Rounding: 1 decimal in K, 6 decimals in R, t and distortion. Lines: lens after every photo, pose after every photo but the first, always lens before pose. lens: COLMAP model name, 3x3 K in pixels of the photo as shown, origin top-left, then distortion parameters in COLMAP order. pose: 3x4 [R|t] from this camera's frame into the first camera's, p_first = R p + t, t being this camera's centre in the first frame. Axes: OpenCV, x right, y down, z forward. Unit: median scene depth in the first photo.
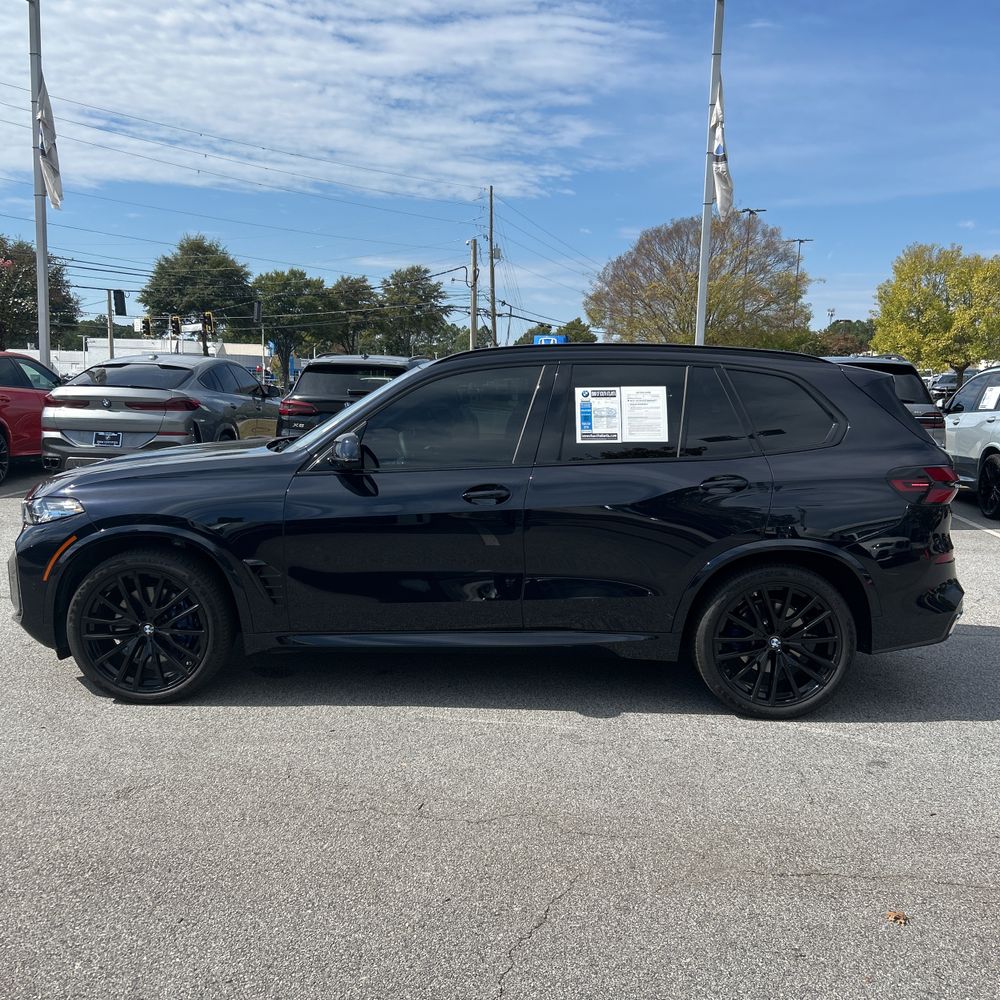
lens RADIAL K [[995.5, 0, 507.1], [0, 995.5, 497.3], [0, 0, 1]] dist [0.119822, -0.207465]
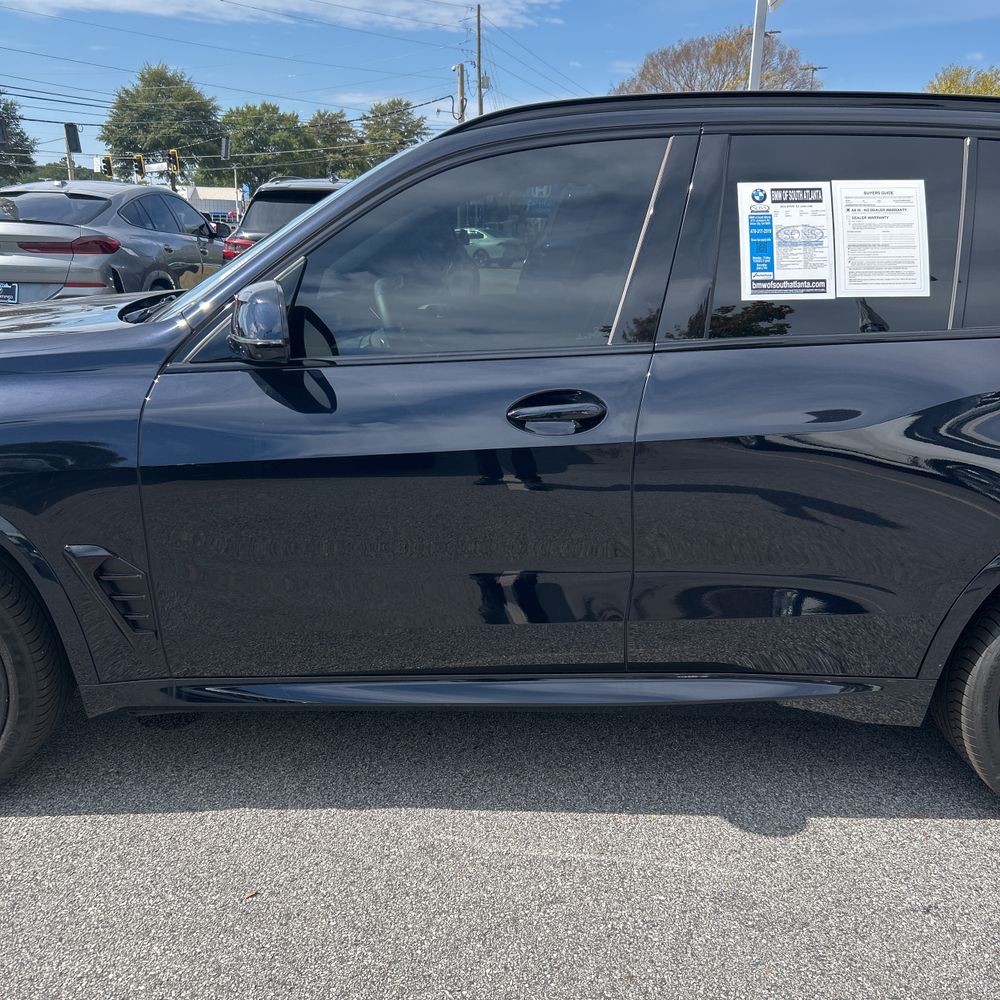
lens RADIAL K [[1015.3, 0, 506.8], [0, 1015.3, 502.9], [0, 0, 1]] dist [0.042980, -0.059318]
pose [[0.999934, -0.006749, 0.009286, -0.048650], [0.005298, 0.988923, 0.148333, -0.030925], [-0.010184, -0.148274, 0.988894, 0.491415]]
